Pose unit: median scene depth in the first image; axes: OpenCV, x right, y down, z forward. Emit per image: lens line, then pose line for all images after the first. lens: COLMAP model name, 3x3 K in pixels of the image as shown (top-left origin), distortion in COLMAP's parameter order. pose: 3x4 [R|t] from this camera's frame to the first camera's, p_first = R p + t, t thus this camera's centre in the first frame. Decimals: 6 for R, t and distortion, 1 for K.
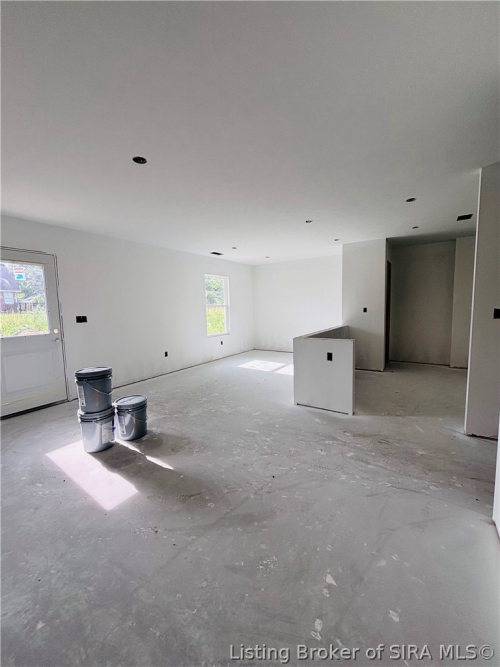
lens RADIAL K [[269.8, 0, 247.9], [0, 269.8, 331.7], [0, 0, 1]] dist [0.000727, 0.000129]
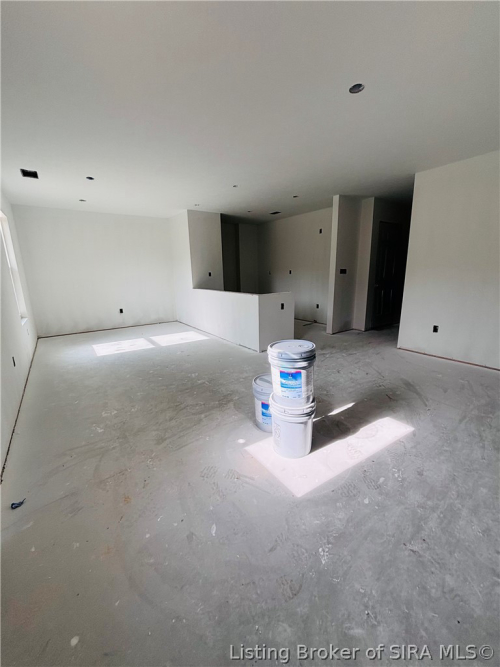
lens RADIAL K [[269.8, 0, 247.1], [0, 269.8, 335.0], [0, 0, 1]] dist [0.000727, 0.000129]
pose [[0.358835, -0.197975, 0.912164, -1.320749], [0.097450, 0.979853, 0.174330, -0.023362], [-0.928300, 0.026335, 0.370898, 0.903295]]
